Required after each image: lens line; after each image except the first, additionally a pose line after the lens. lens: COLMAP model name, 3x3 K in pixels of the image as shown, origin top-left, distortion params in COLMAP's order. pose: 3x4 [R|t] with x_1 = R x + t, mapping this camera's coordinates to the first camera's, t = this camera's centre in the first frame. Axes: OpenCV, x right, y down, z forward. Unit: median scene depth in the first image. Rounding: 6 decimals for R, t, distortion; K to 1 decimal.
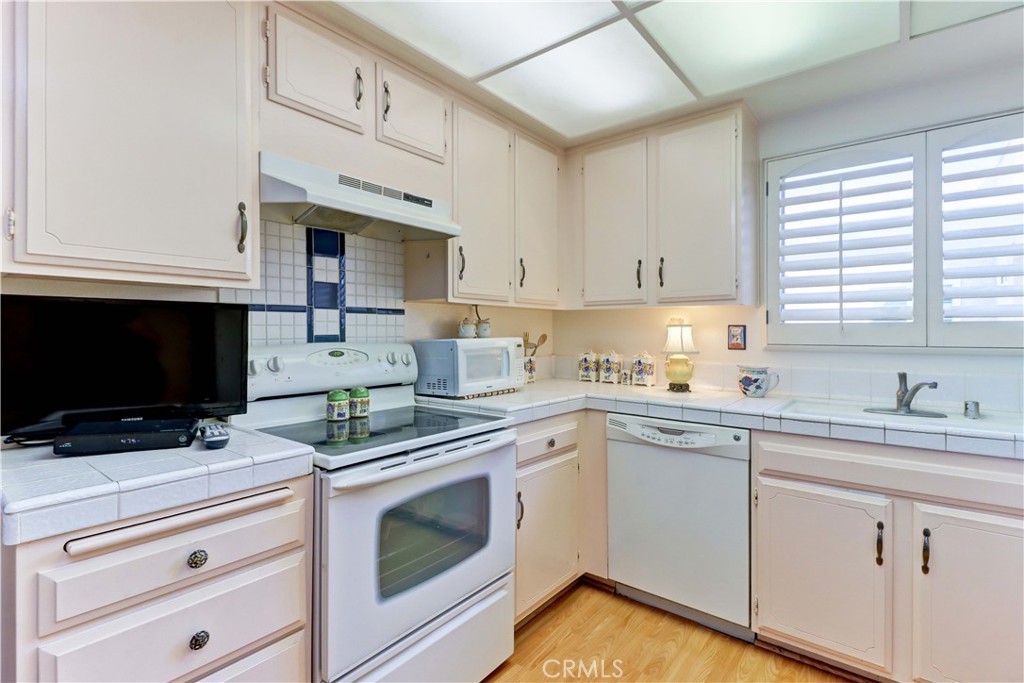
lens RADIAL K [[480.9, 0, 517.2], [0, 480.9, 333.5], [0, 0, 1]] dist [0.015814, -0.014888]
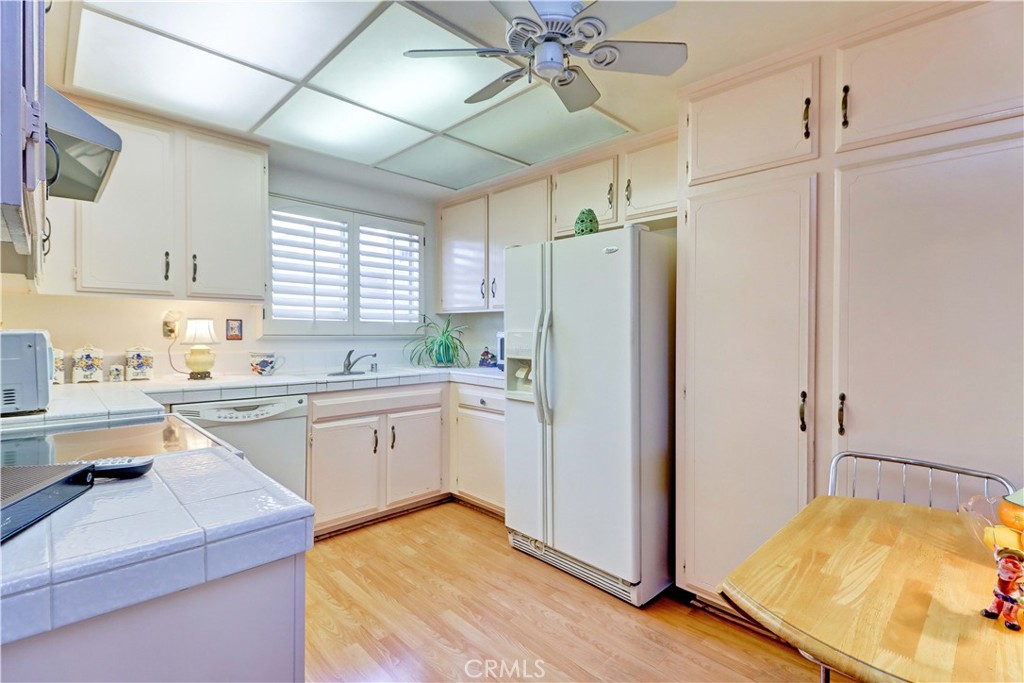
lens RADIAL K [[476.5, 0, 520.4], [0, 476.5, 335.1], [0, 0, 1]] dist [0.017340, -0.015765]
pose [[0.111716, -0.010320, 0.993687, -0.721827], [-0.009358, 0.999891, 0.011437, 0.001232], [-0.993696, -0.010577, 0.111607, 0.178679]]
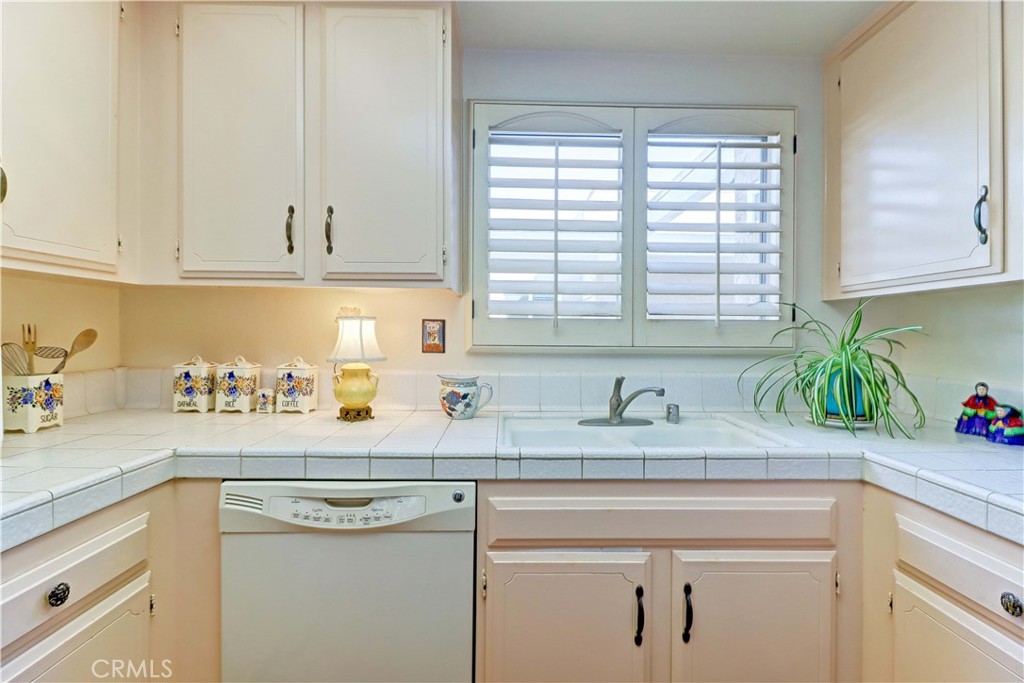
lens RADIAL K [[474.9, 0, 521.2], [0, 474.9, 333.9], [0, 0, 1]] dist [0.025689, -0.013959]
pose [[0.762630, 0.002937, 0.646828, 0.099802], [-0.006777, 0.999971, 0.003450, 0.001456], [-0.646800, -0.007014, 0.762628, 0.404463]]
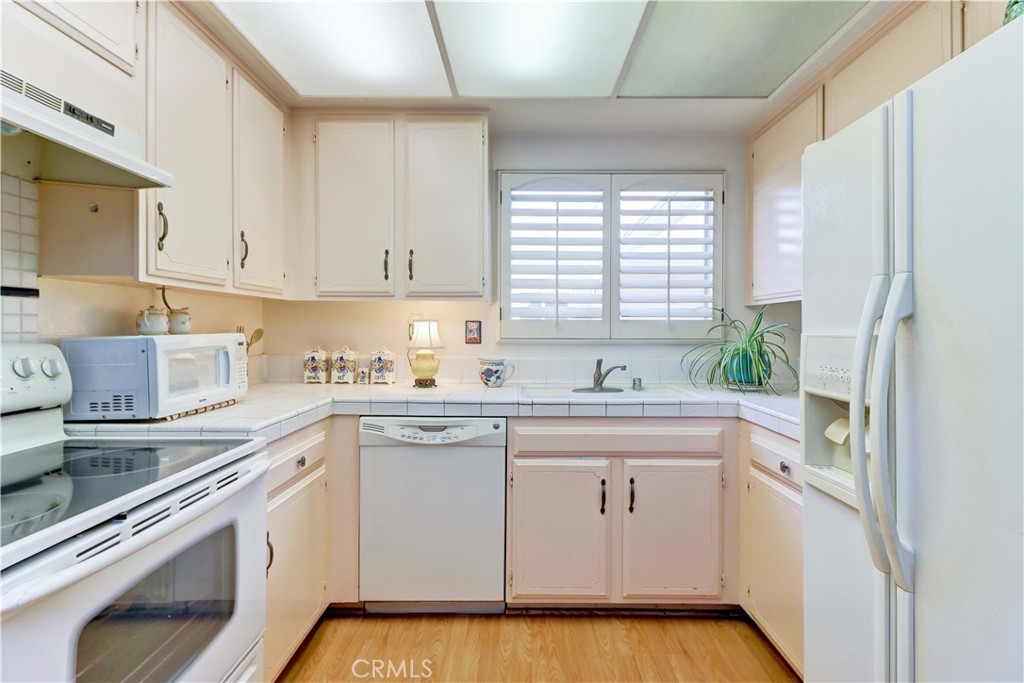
lens RADIAL K [[476.5, 0, 520.4], [0, 476.5, 335.1], [0, 0, 1]] dist [0.017340, -0.015765]
pose [[0.782080, -0.006530, 0.623144, -0.133212], [-0.001511, 0.999922, 0.012374, 0.001101], [-0.623176, -0.010619, 0.782009, 0.123120]]
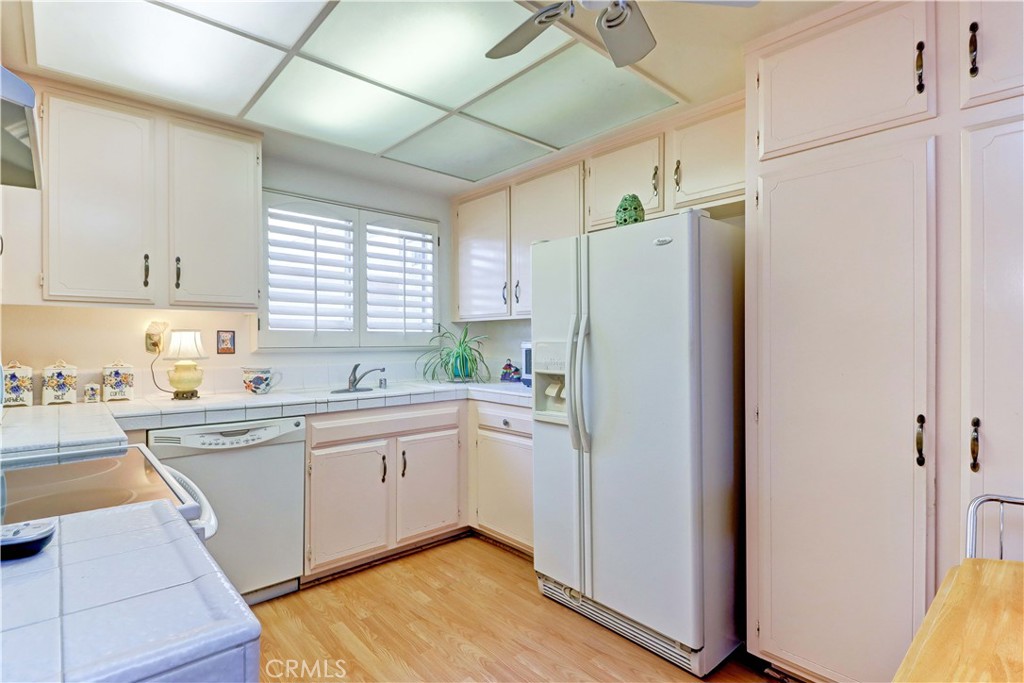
lens RADIAL K [[500.4, 0, 523.7], [0, 500.4, 338.3], [0, 0, 1]] dist [0.003454, -0.012429]
pose [[0.145355, 0.001668, 0.989378, -0.602341], [-0.000466, 0.999999, -0.001618, 0.000790], [-0.989380, -0.000226, 0.145355, 0.212437]]
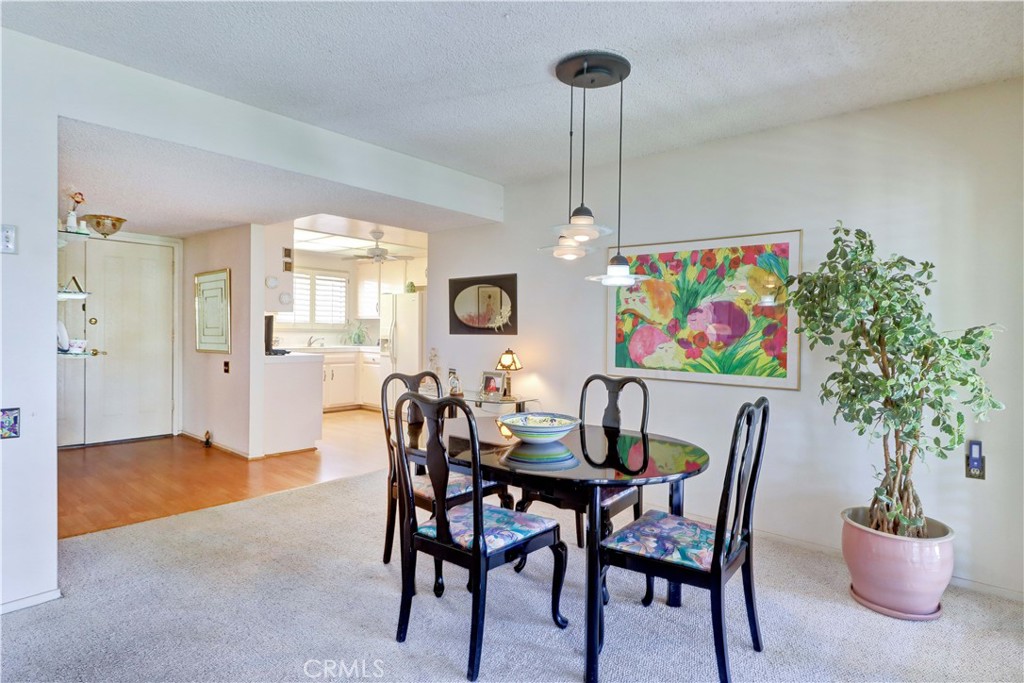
lens RADIAL K [[549.8, 0, 532.5], [0, 549.8, 338.2], [0, 0, 1]] dist [0.000082, -0.000152]
pose [[0.005549, -0.018187, 0.999819, -2.923849], [-0.020364, 0.999625, 0.018297, -0.013889], [-0.999777, -0.020462, 0.005177, -0.608387]]
